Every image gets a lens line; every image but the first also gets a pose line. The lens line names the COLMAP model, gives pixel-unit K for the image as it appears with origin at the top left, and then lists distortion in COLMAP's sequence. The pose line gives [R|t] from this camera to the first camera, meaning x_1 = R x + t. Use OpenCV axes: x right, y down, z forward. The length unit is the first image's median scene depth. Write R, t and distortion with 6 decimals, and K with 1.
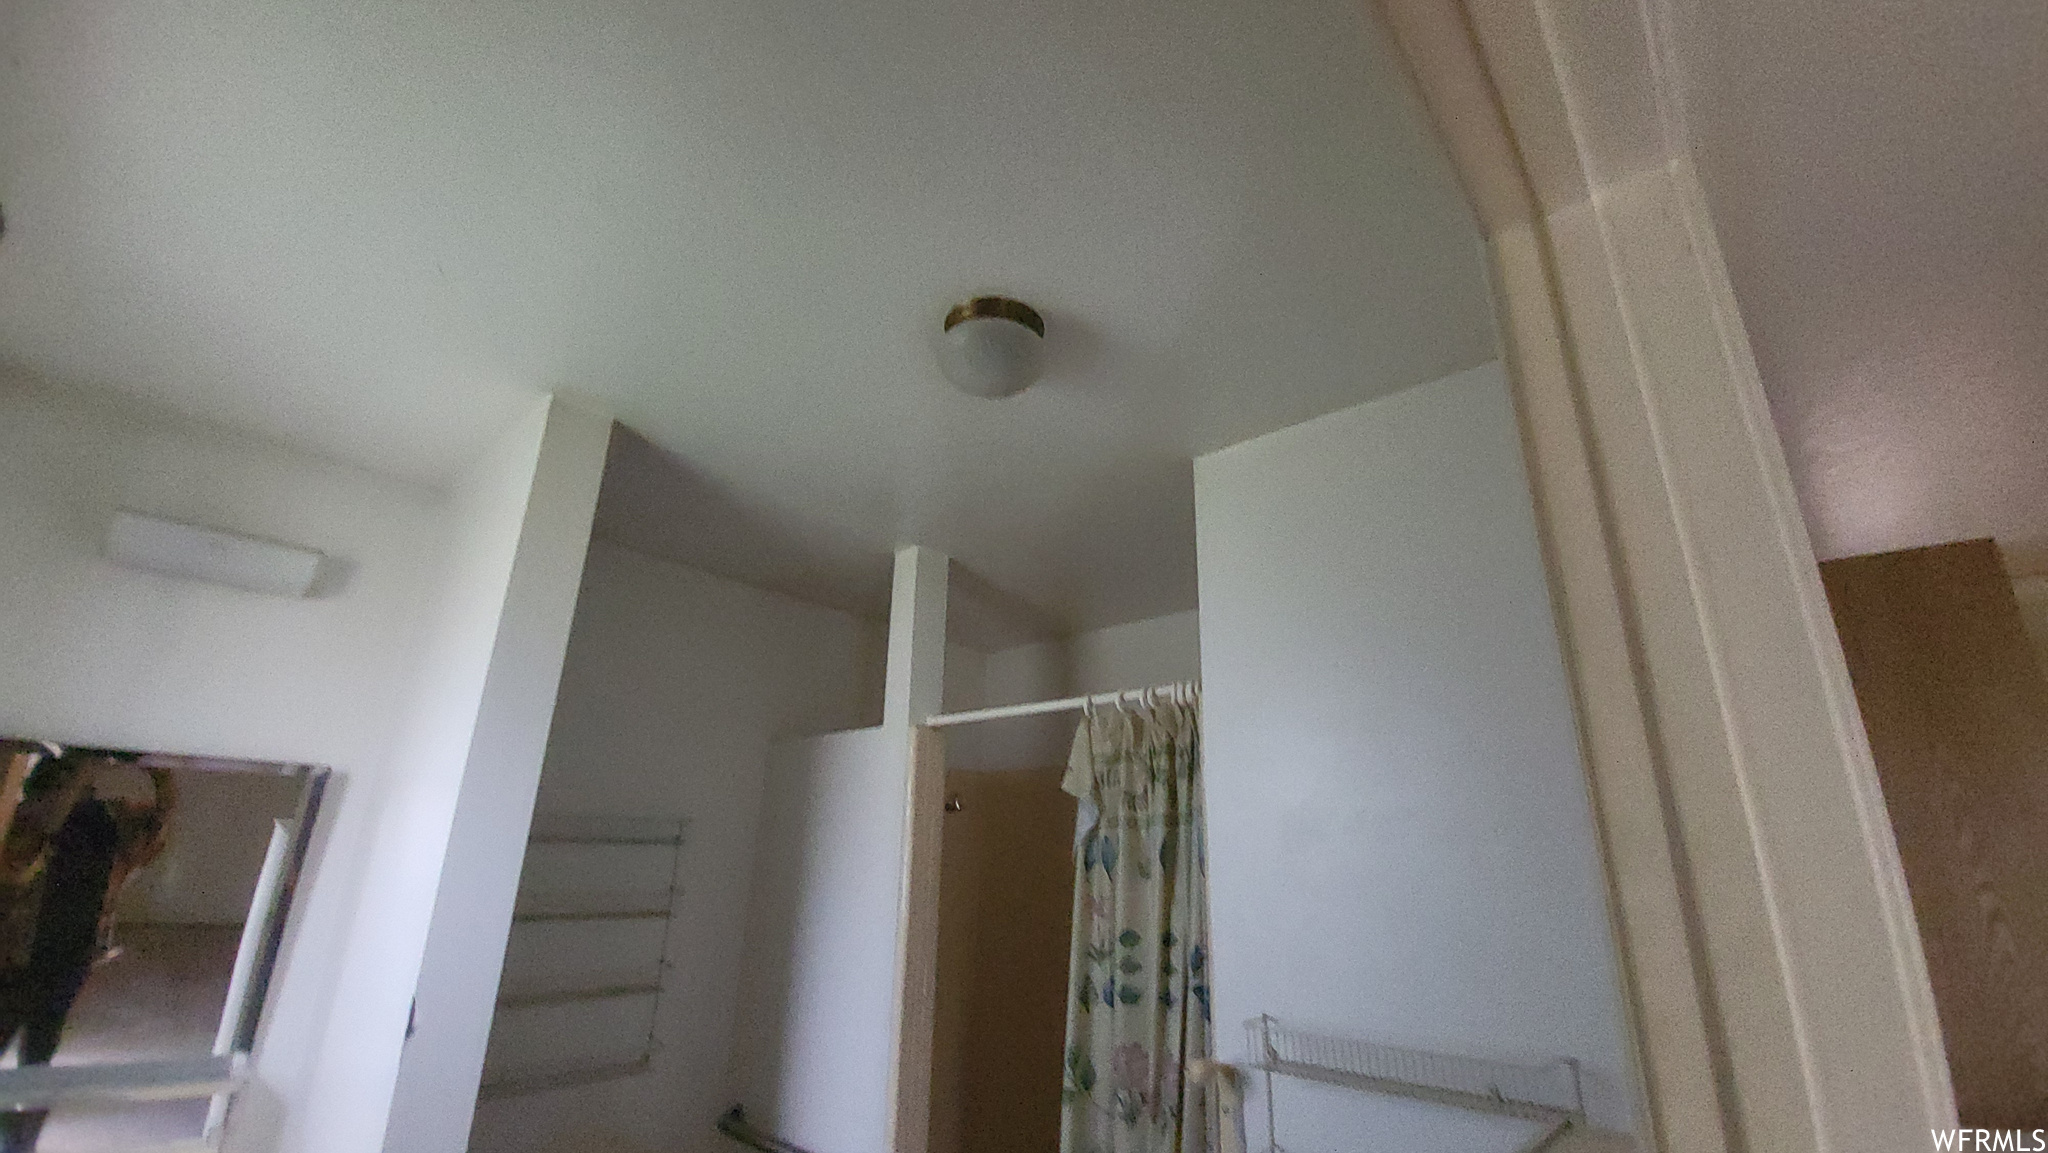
lens RADIAL K [[814.7, 0, 1014.2], [0, 814.7, 582.7], [0, 0, 1]] dist [-0.013751, -0.001119]
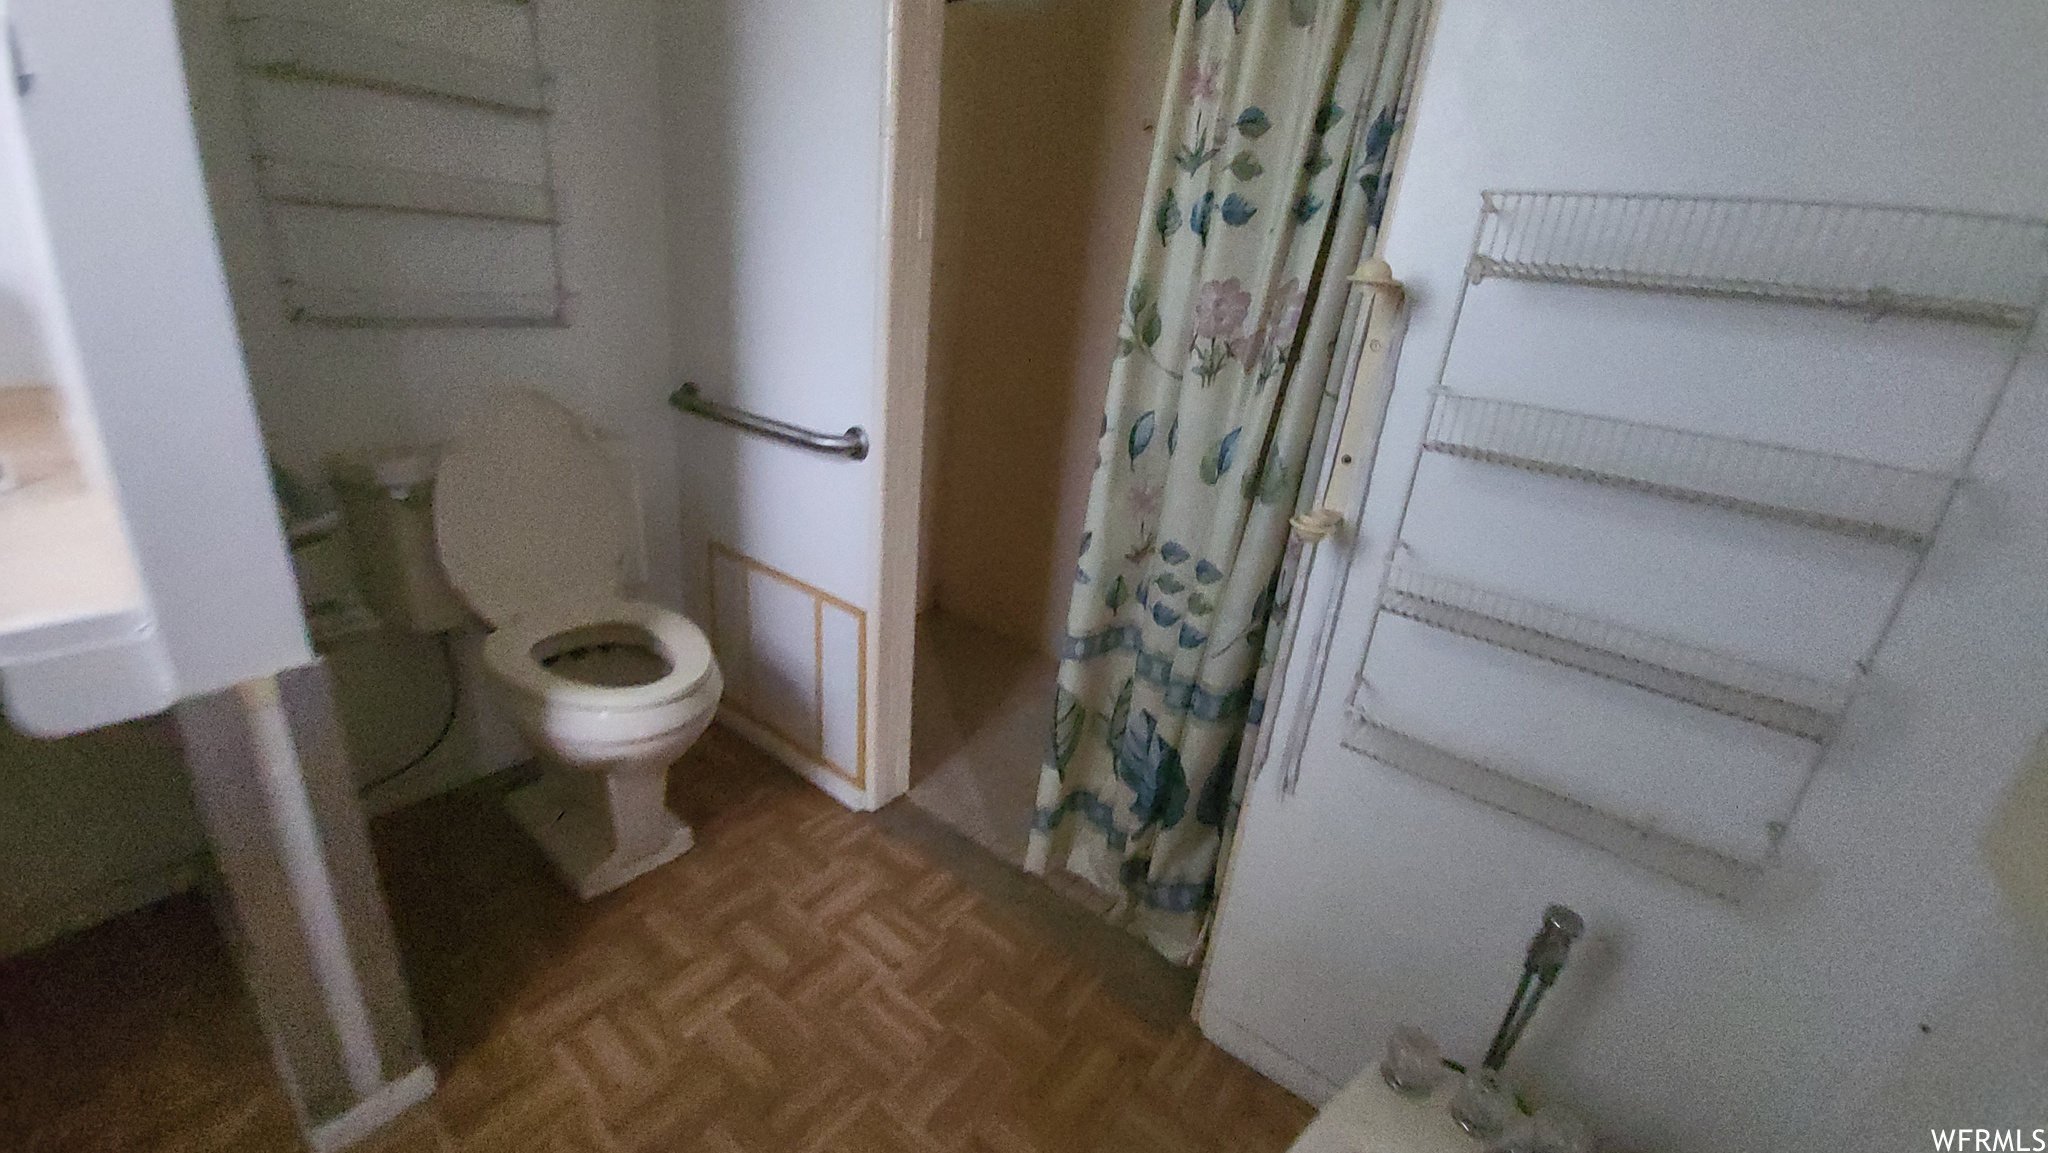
lens RADIAL K [[814.7, 0, 1038.5], [0, 814.7, 592.9], [0, 0, 1]] dist [-0.013751, -0.001119]
pose [[0.994757, 0.061419, 0.081770, -0.055002], [-0.099455, 0.767200, 0.633650, 0.337504], [-0.023816, -0.638460, 0.769286, 0.285487]]
